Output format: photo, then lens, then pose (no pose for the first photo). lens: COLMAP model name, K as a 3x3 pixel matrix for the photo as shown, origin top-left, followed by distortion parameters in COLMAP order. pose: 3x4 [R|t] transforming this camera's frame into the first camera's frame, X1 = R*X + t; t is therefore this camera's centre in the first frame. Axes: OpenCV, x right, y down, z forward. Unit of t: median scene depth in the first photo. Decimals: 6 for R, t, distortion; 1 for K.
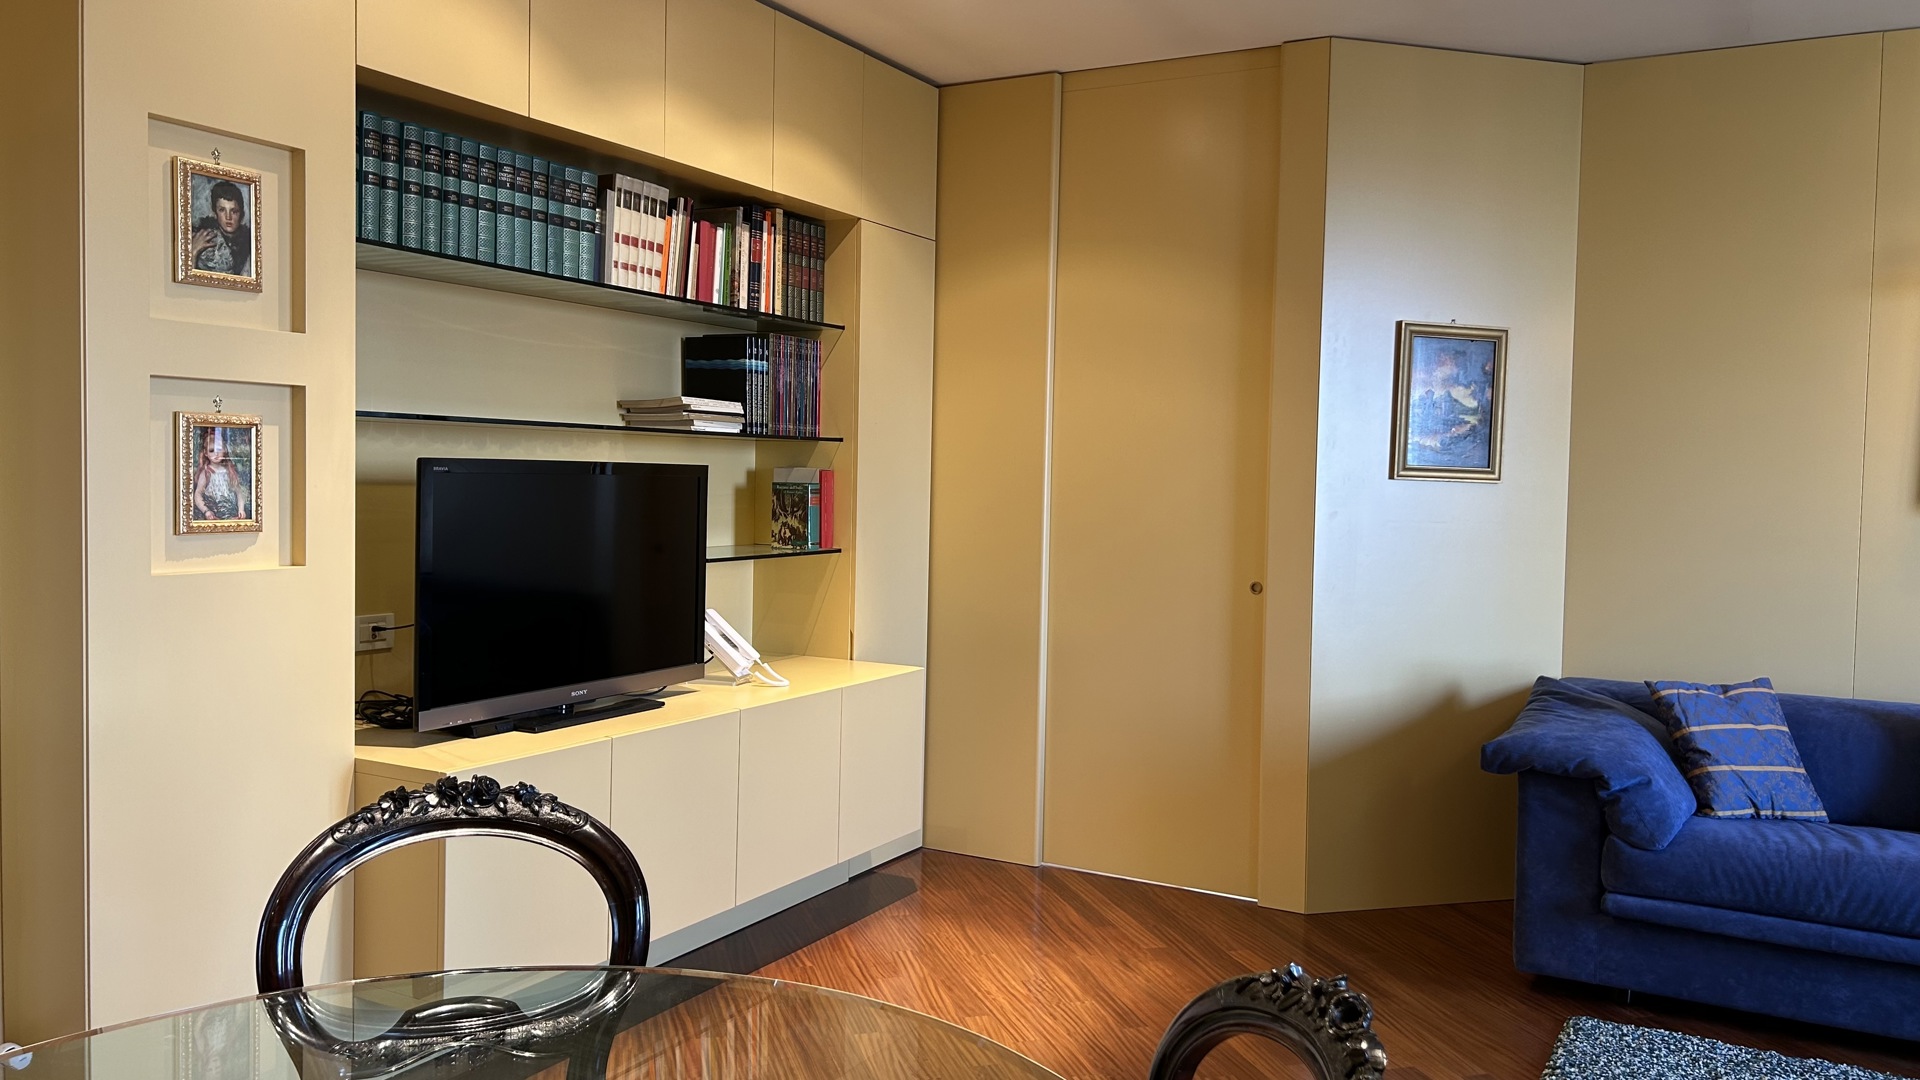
lens RADIAL K [[1432.1, 0, 958.8], [0, 1432.1, 544.1], [0, 0, 1]] dist [0.054107, -0.058697]
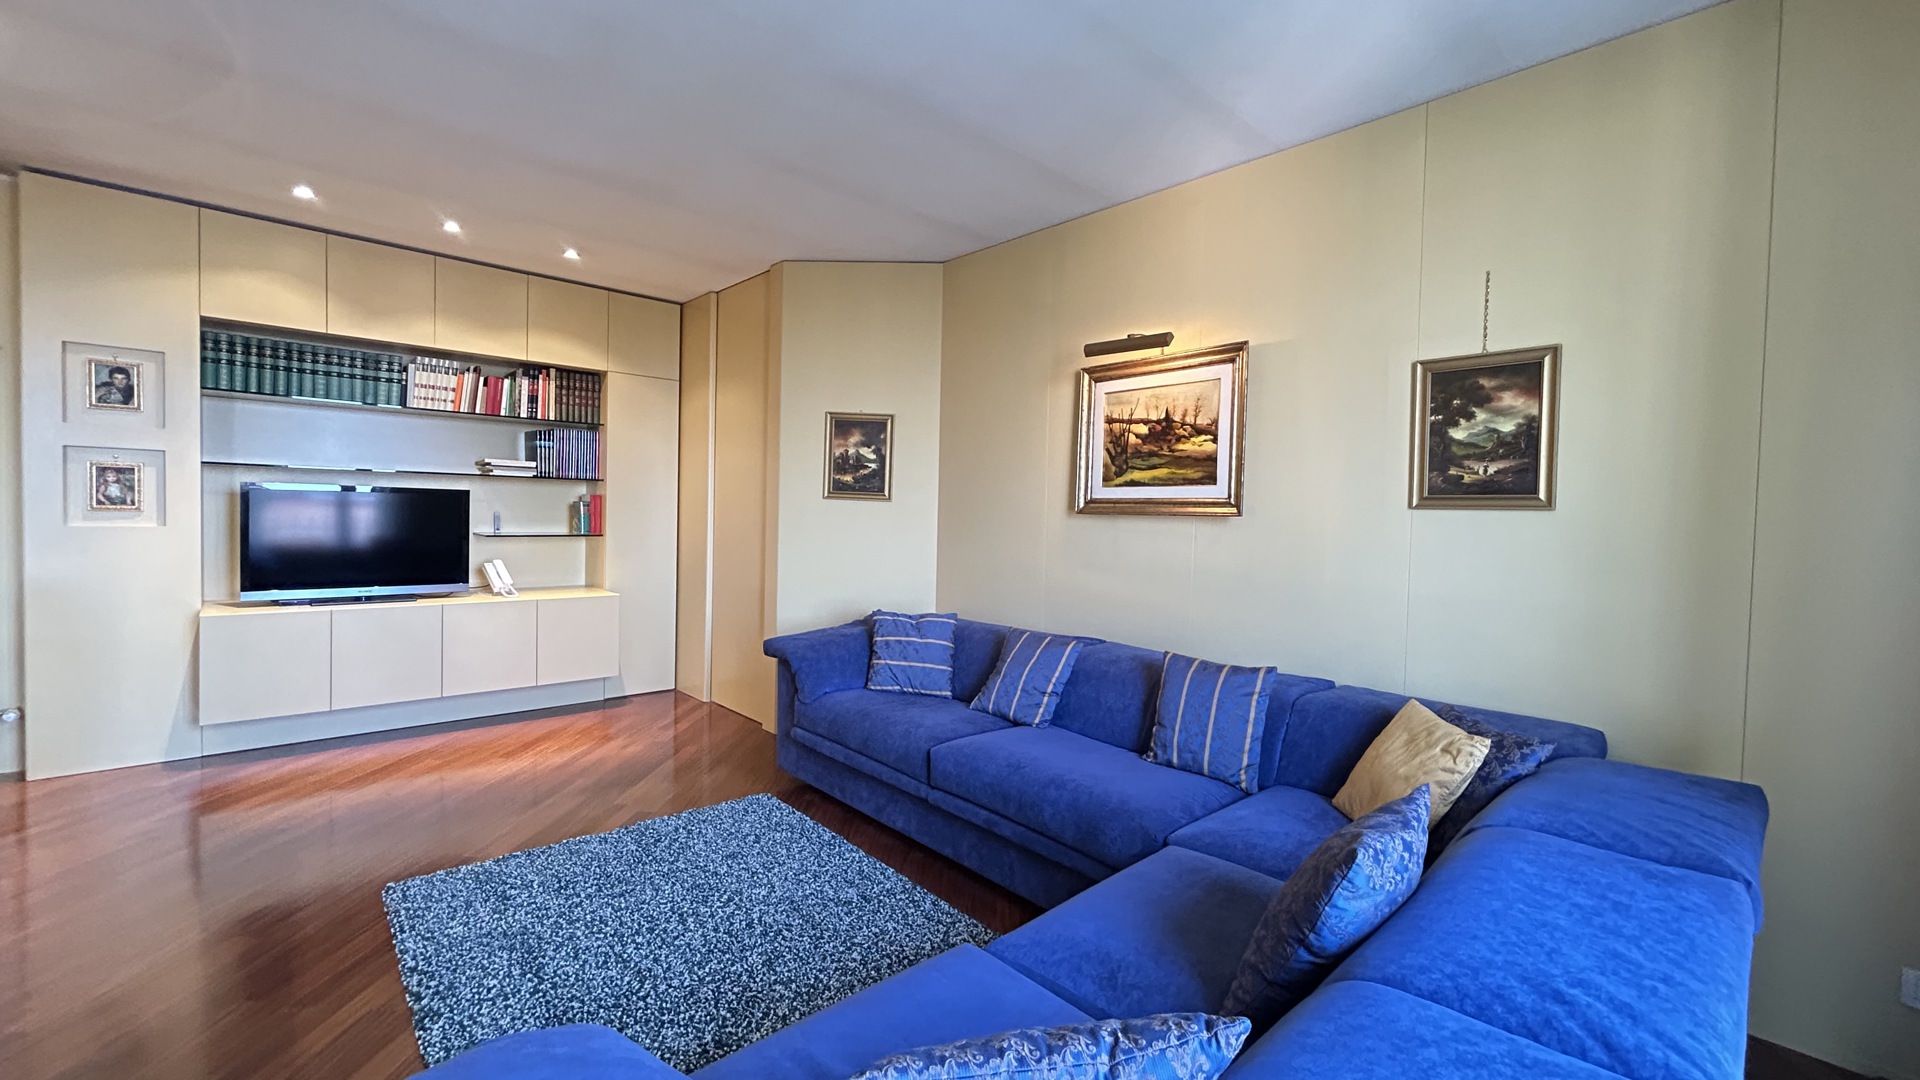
lens RADIAL K [[774.5, 0, 959.2], [0, 774.5, 533.4], [0, 0, 1]] dist [-0.000479, 0.000228]
pose [[0.950090, 0.012128, -0.311741, 0.882840], [-0.021803, 0.999382, -0.027571, 0.025063], [0.311214, 0.032992, 0.949767, 0.146399]]
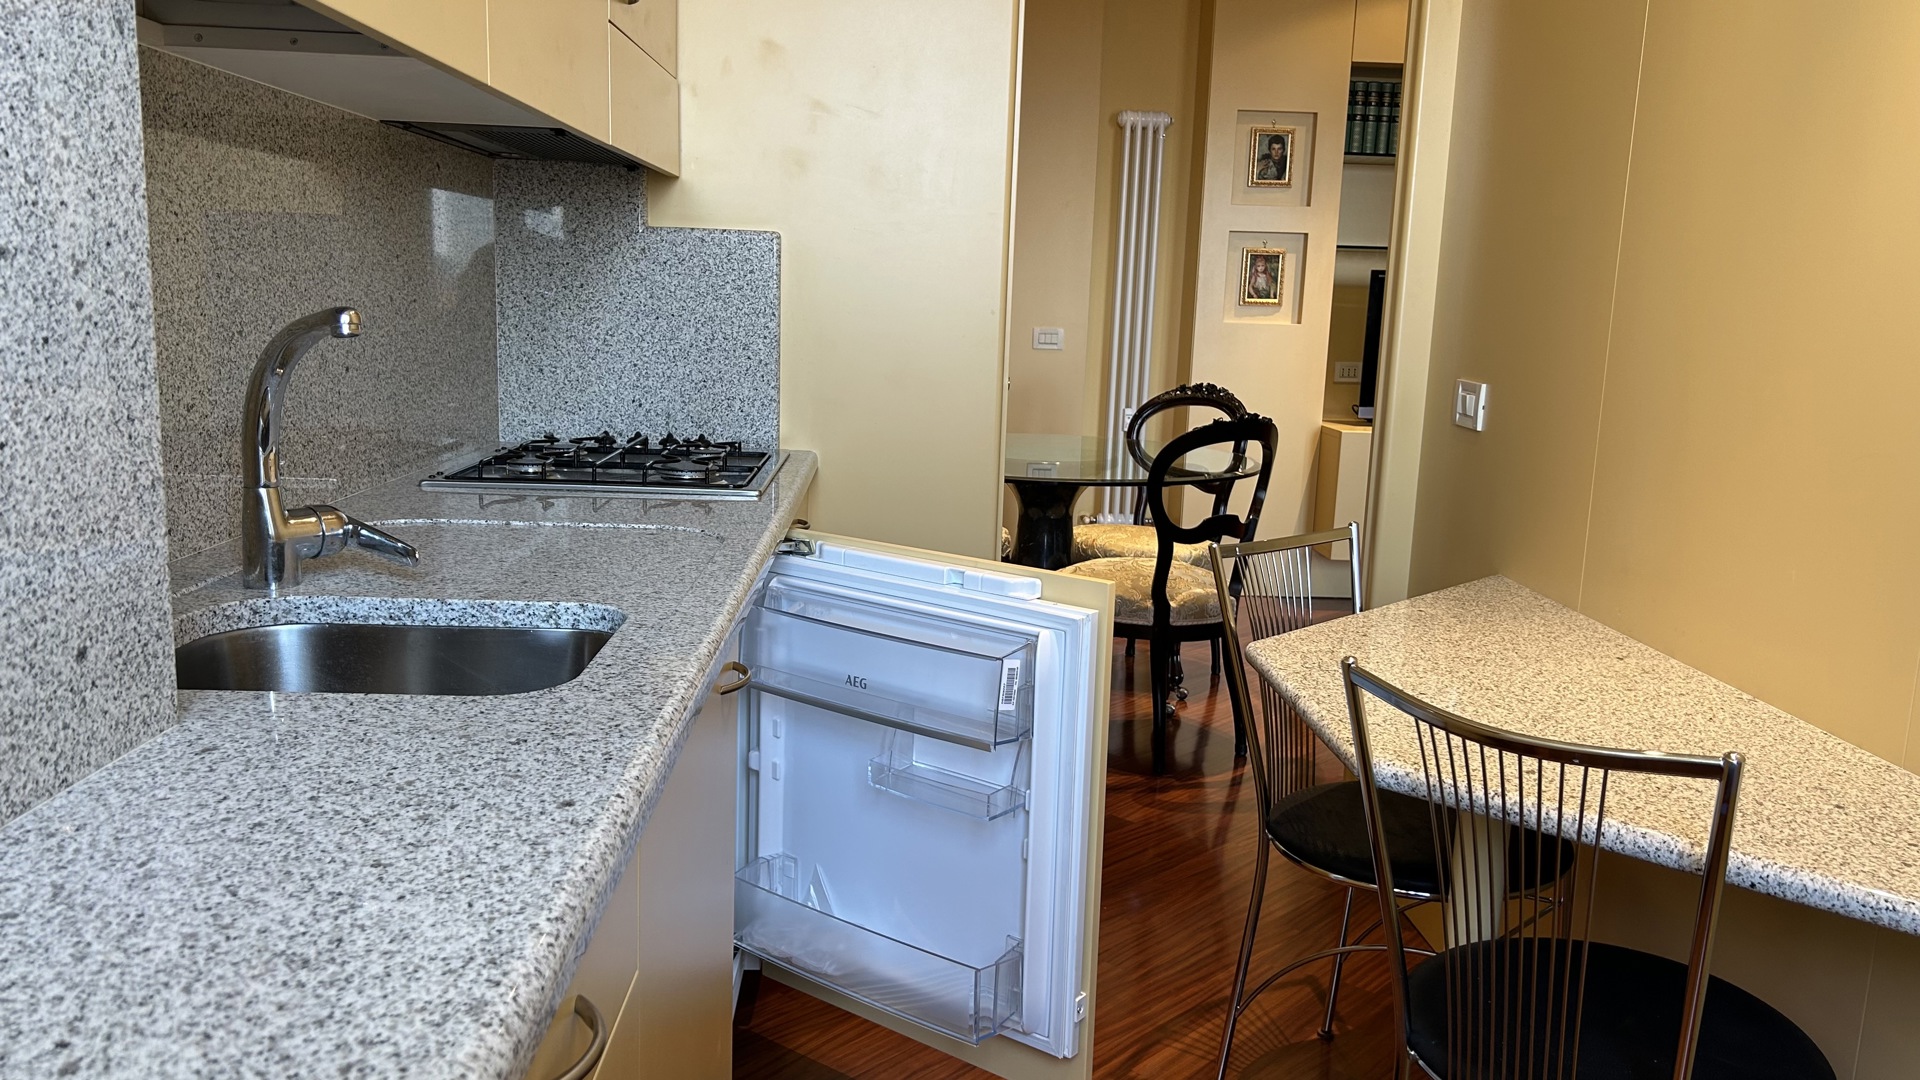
lens RADIAL K [[1432.1, 0, 958.8], [0, 1432.1, 544.1], [0, 0, 1]] dist [0.054107, -0.058697]
pose [[0.505062, 0.145368, -0.850753, 0.793257], [-0.066376, 0.989337, 0.129643, 0.067670], [0.860527, -0.009008, 0.509325, -0.329534]]
